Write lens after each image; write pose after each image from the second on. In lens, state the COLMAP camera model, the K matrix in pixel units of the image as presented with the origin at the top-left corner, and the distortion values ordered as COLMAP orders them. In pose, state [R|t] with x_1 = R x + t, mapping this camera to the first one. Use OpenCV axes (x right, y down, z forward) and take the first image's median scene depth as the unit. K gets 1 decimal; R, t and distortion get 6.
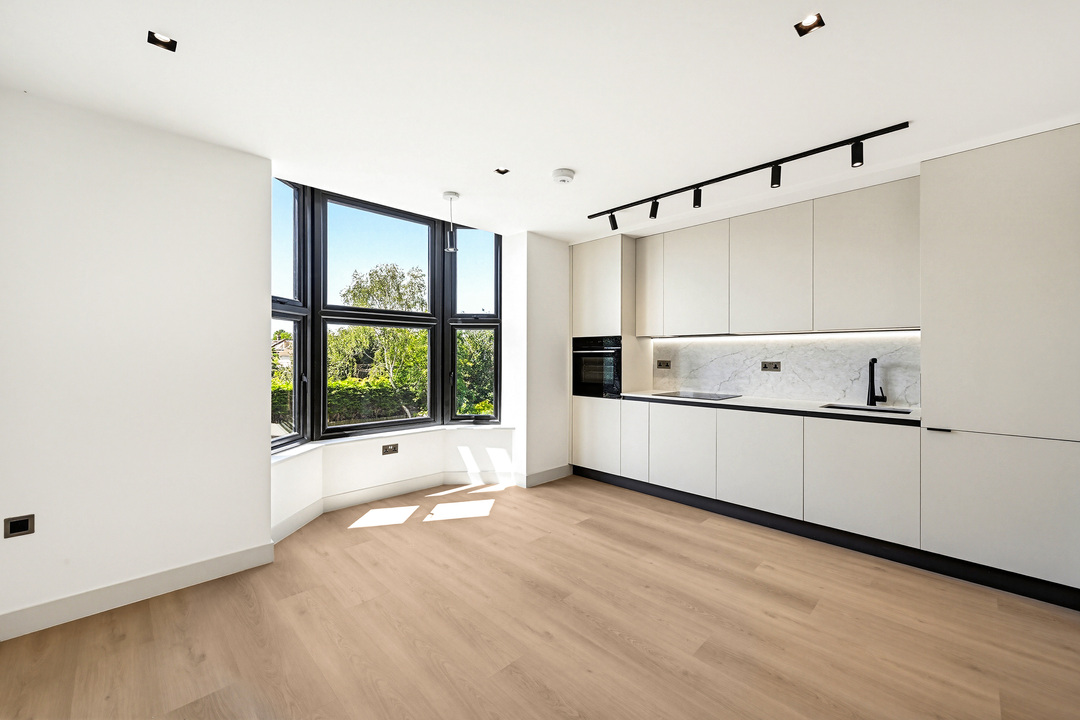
lens RADIAL K [[426.9, 0, 540.3], [0, 426.9, 354.7], [0, 0, 1]] dist [0.002466, 0.000188]
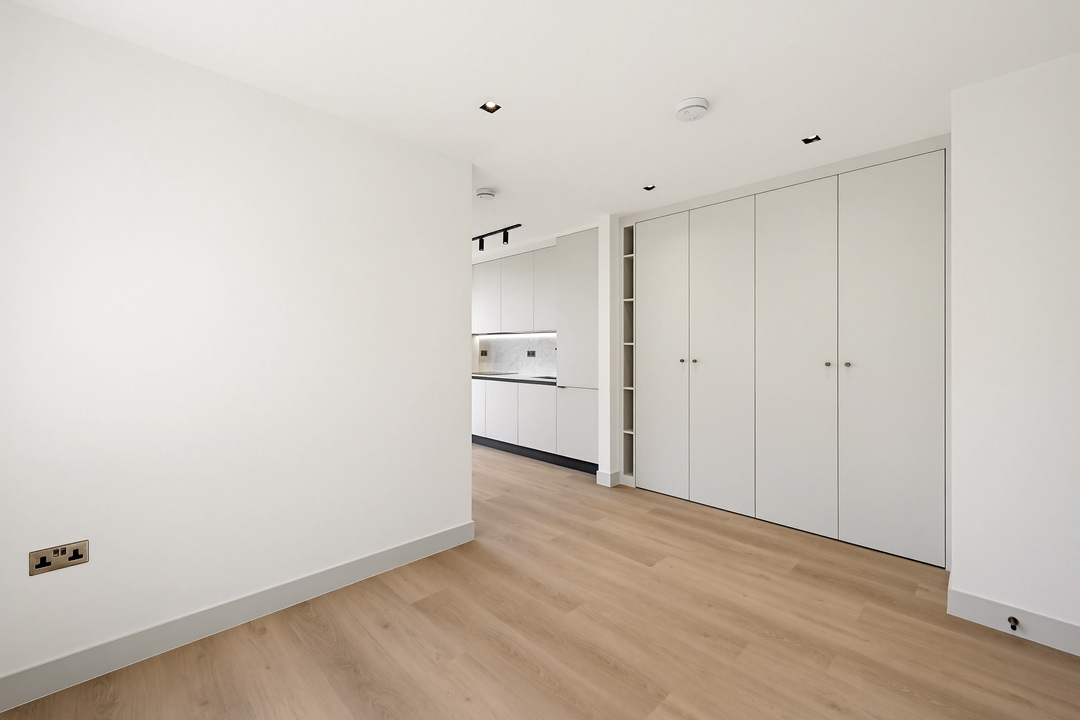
lens RADIAL K [[442.4, 0, 538.9], [0, 442.4, 351.9], [0, 0, 1]] dist [-0.000768, -0.000165]
pose [[0.999956, -0.007108, -0.006080, 0.568855], [0.007181, 0.999901, 0.012061, 0.002135], [0.005994, -0.012104, 0.999909, -0.582808]]
